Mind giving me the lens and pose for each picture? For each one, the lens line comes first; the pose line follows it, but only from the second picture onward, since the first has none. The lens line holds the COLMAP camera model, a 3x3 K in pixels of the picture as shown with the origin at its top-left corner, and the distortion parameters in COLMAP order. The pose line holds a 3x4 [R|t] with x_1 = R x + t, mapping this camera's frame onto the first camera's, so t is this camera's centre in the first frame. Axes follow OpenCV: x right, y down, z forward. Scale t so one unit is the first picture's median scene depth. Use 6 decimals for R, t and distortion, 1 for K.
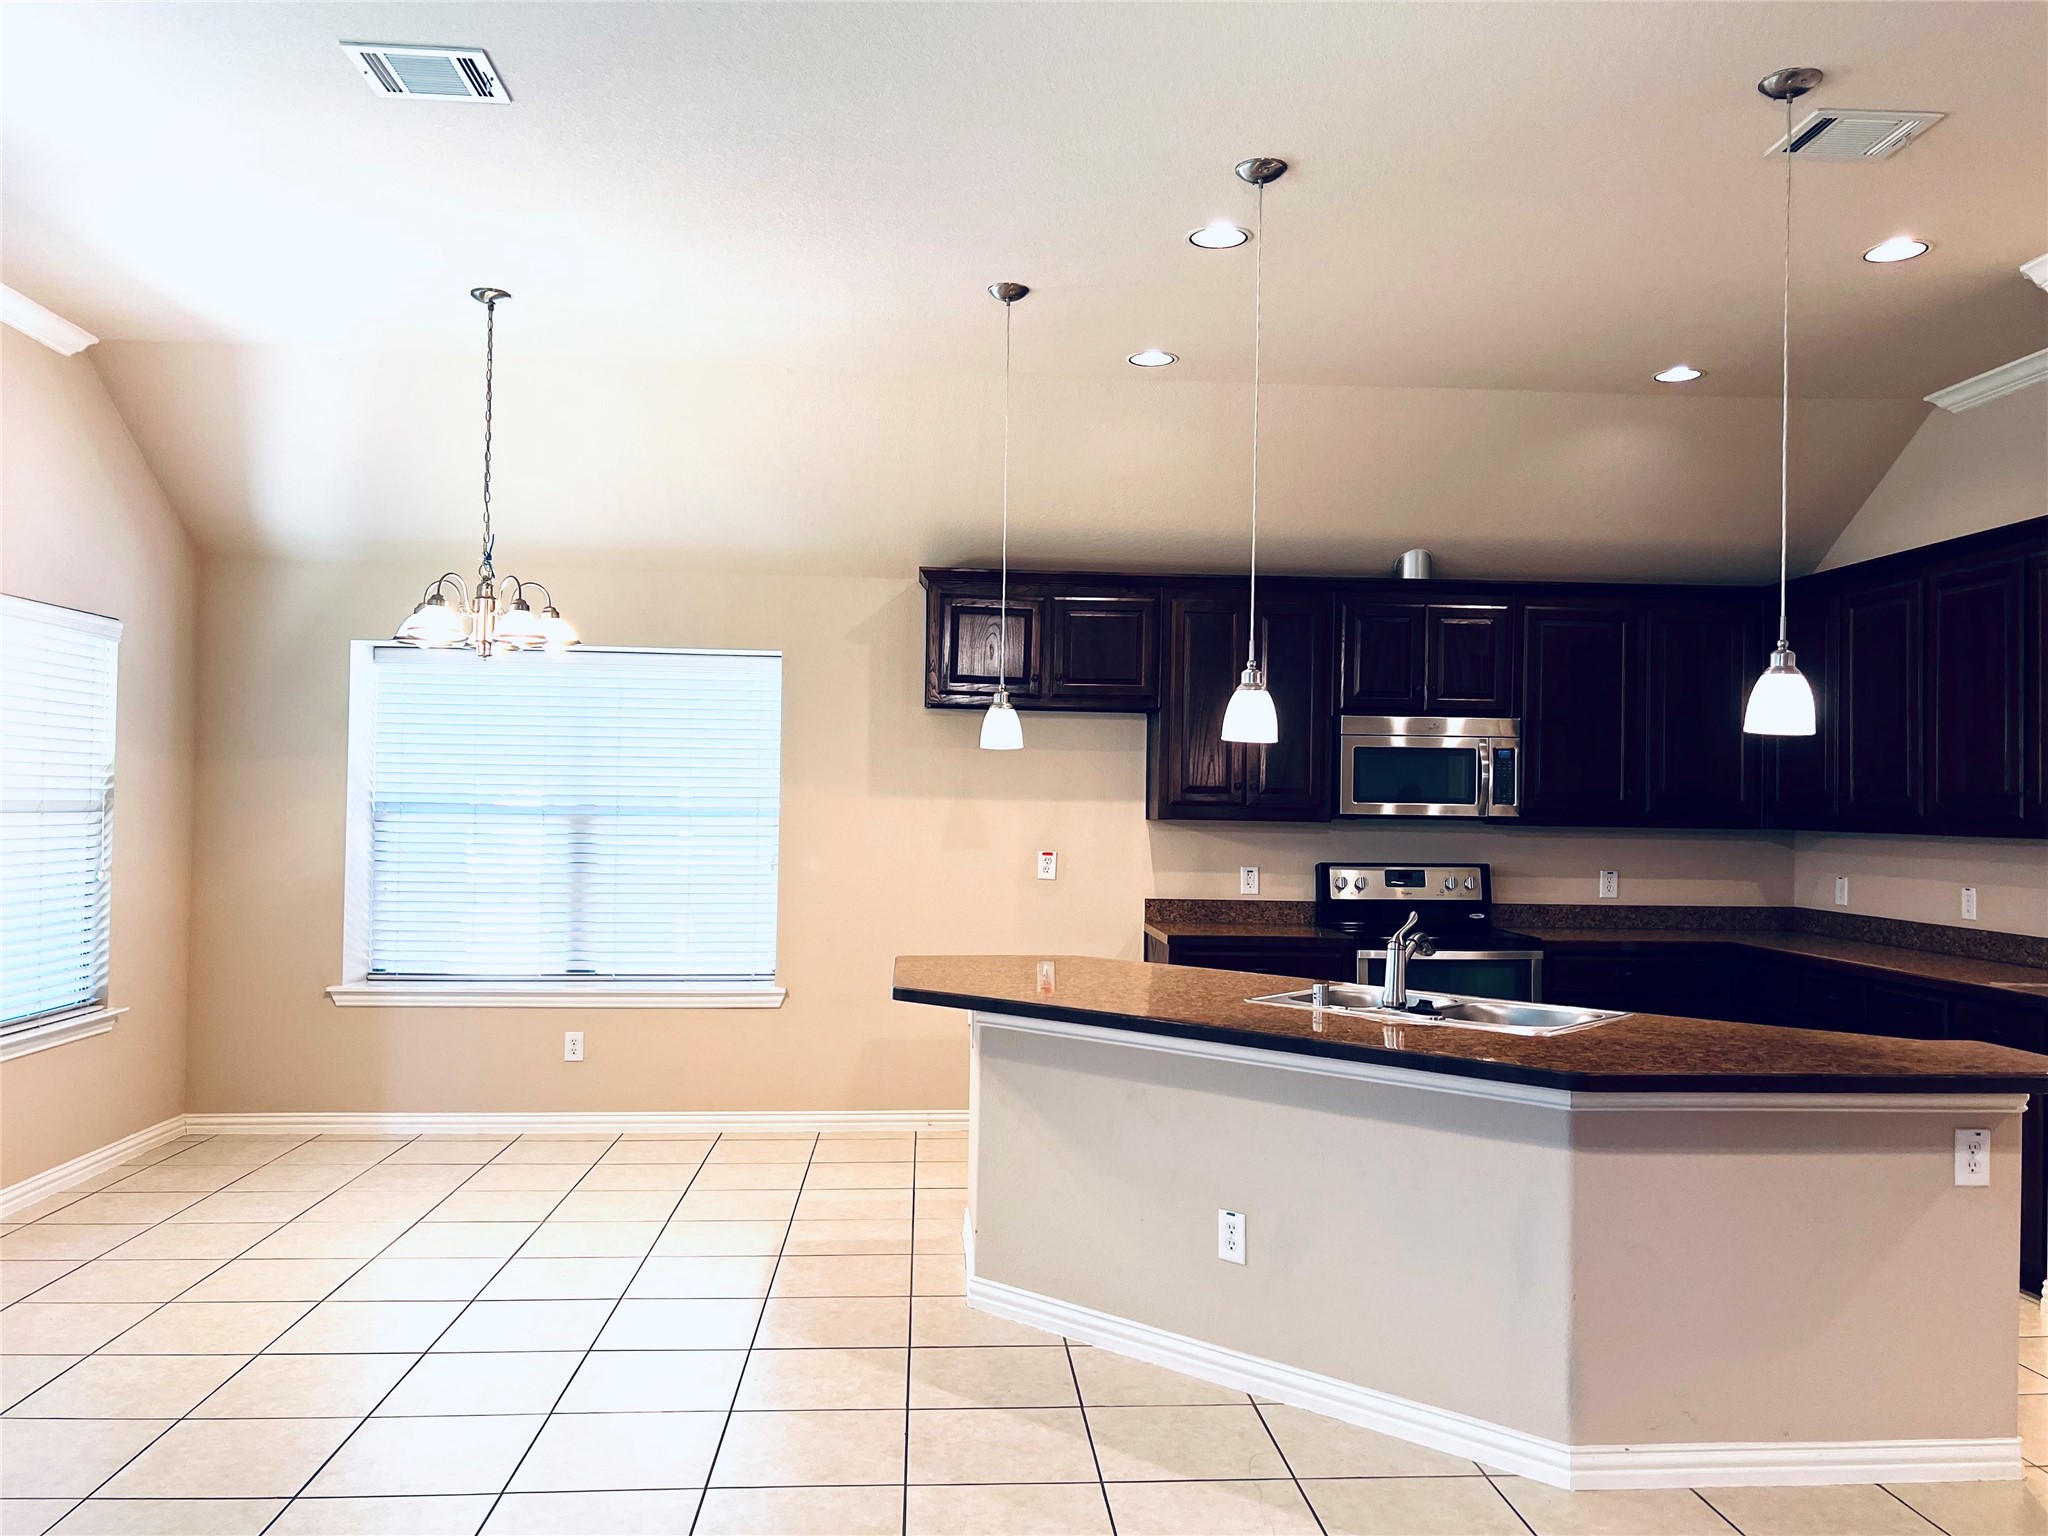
lens RADIAL K [[1547.2, 0, 1034.7], [0, 1547.2, 773.5], [0, 0, 1]] dist [0.057942, -0.068886]
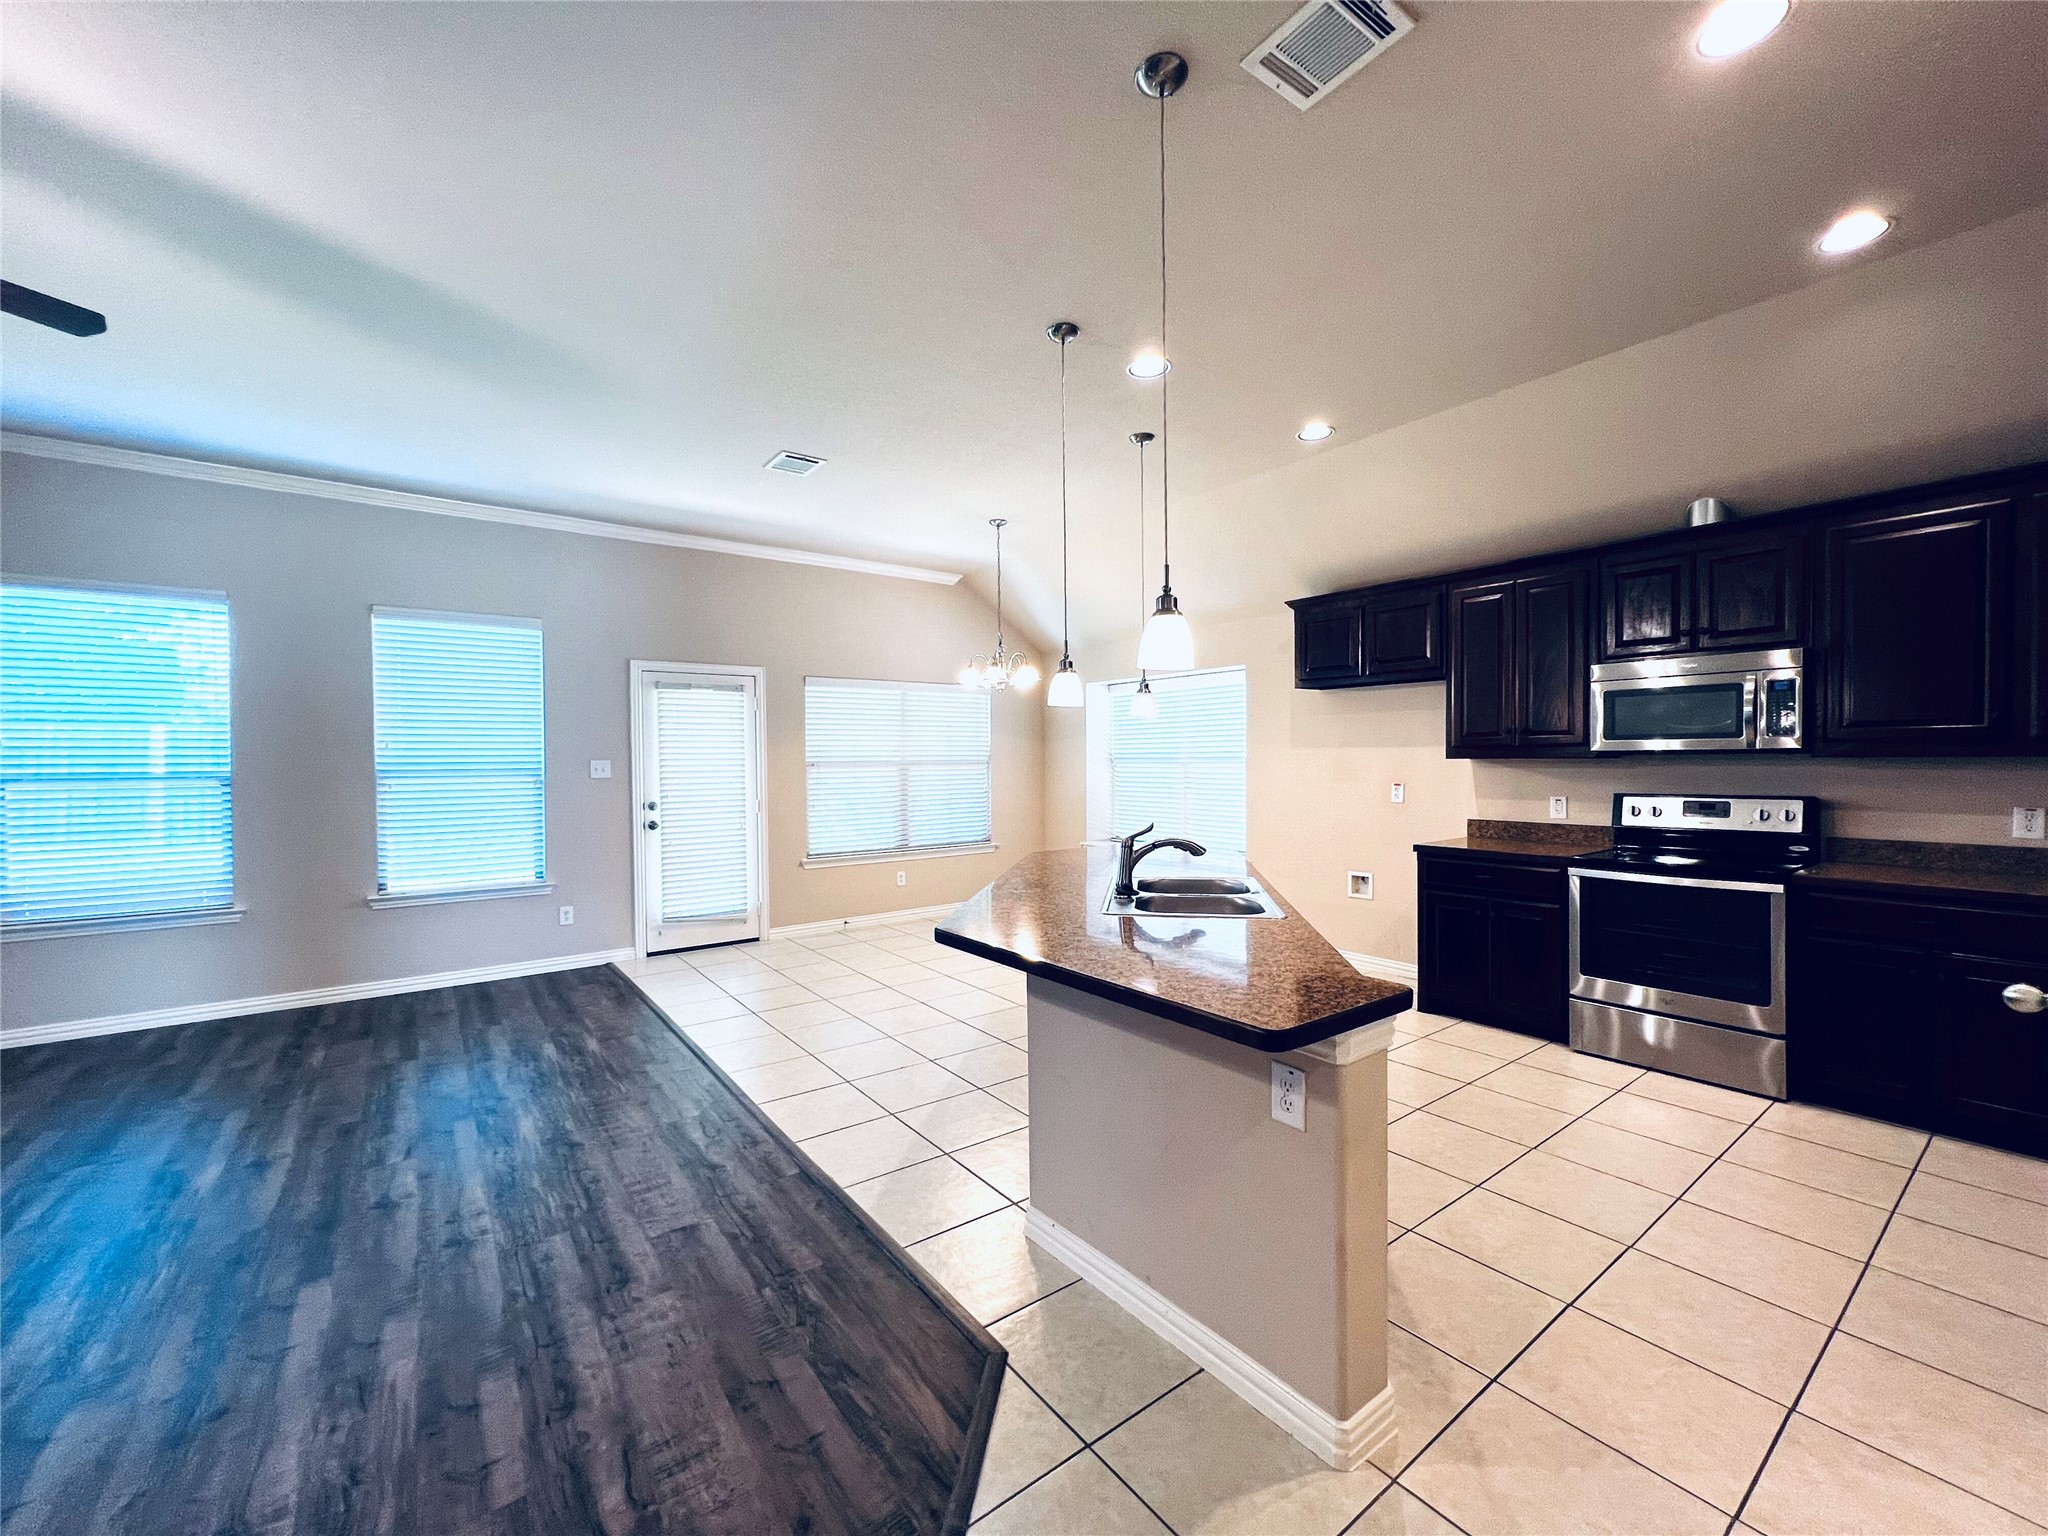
lens RADIAL K [[821.5, 0, 1026.3], [0, 821.5, 773.3], [0, 0, 1]] dist [-0.001553, 0.001294]
pose [[0.538344, -0.005204, -0.842709, 0.515566], [0.033178, 0.999337, 0.015024, 0.020819], [0.842072, -0.036047, 0.538159, 0.335447]]
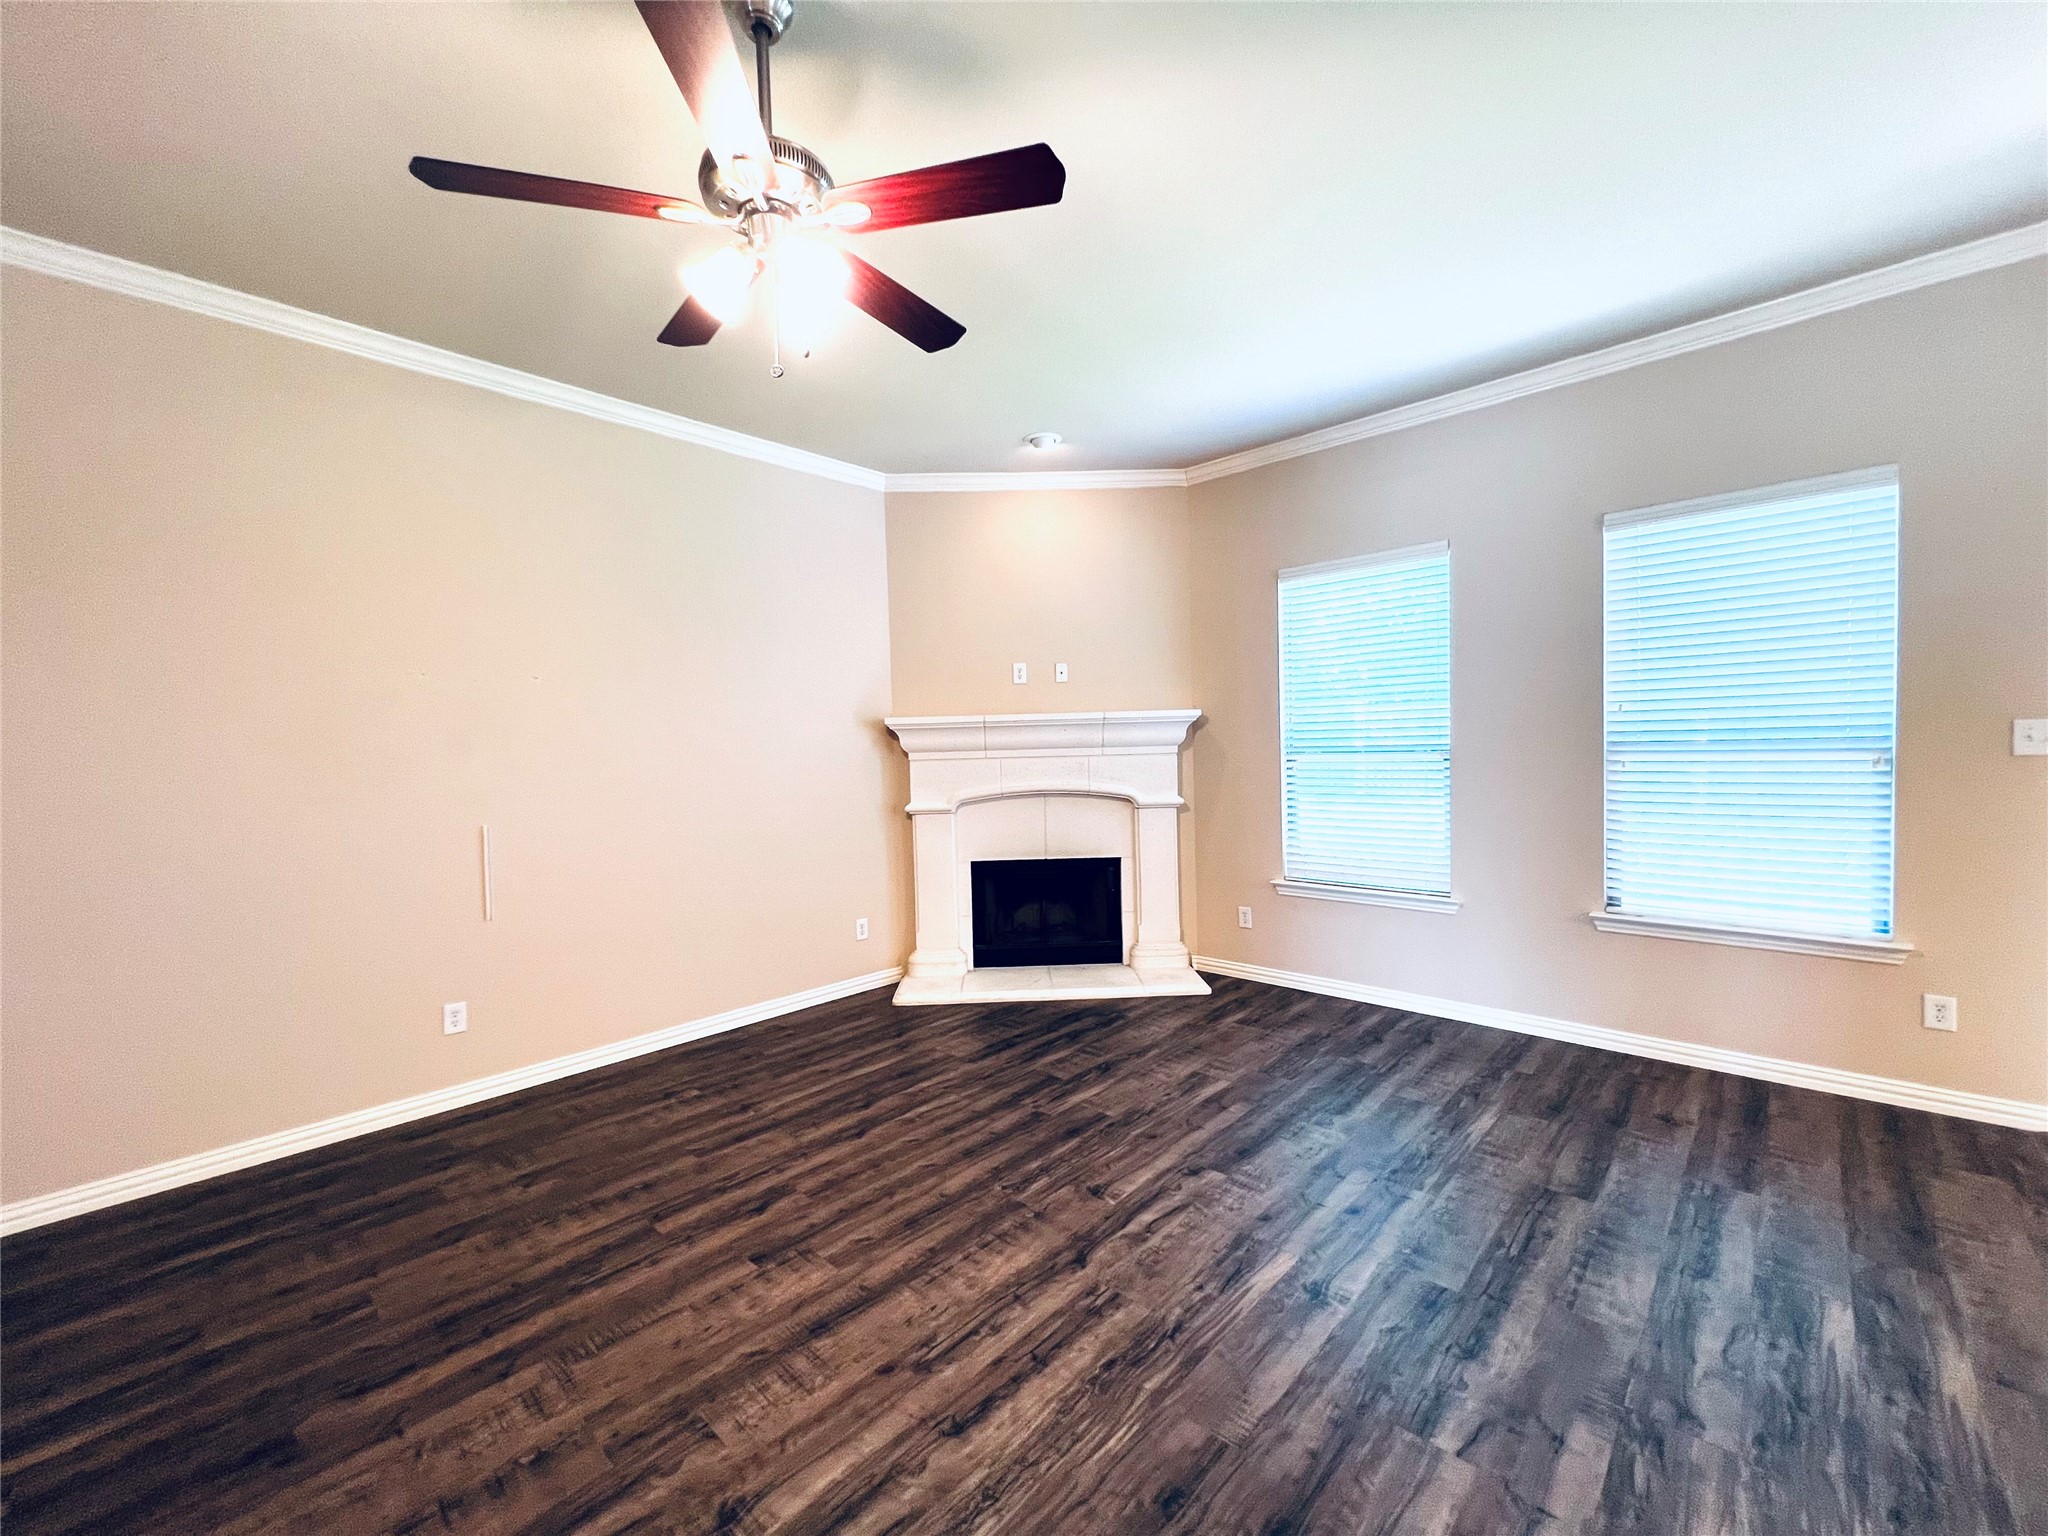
lens RADIAL K [[821.5, 0, 1024.9], [0, 821.5, 769.5], [0, 0, 1]] dist [-0.001553, 0.001294]
pose [[-0.736263, 0.025135, -0.676228, 0.196986], [0.028635, 0.999572, 0.005977, 0.013005], [0.676089, -0.014963, -0.736668, 0.384084]]
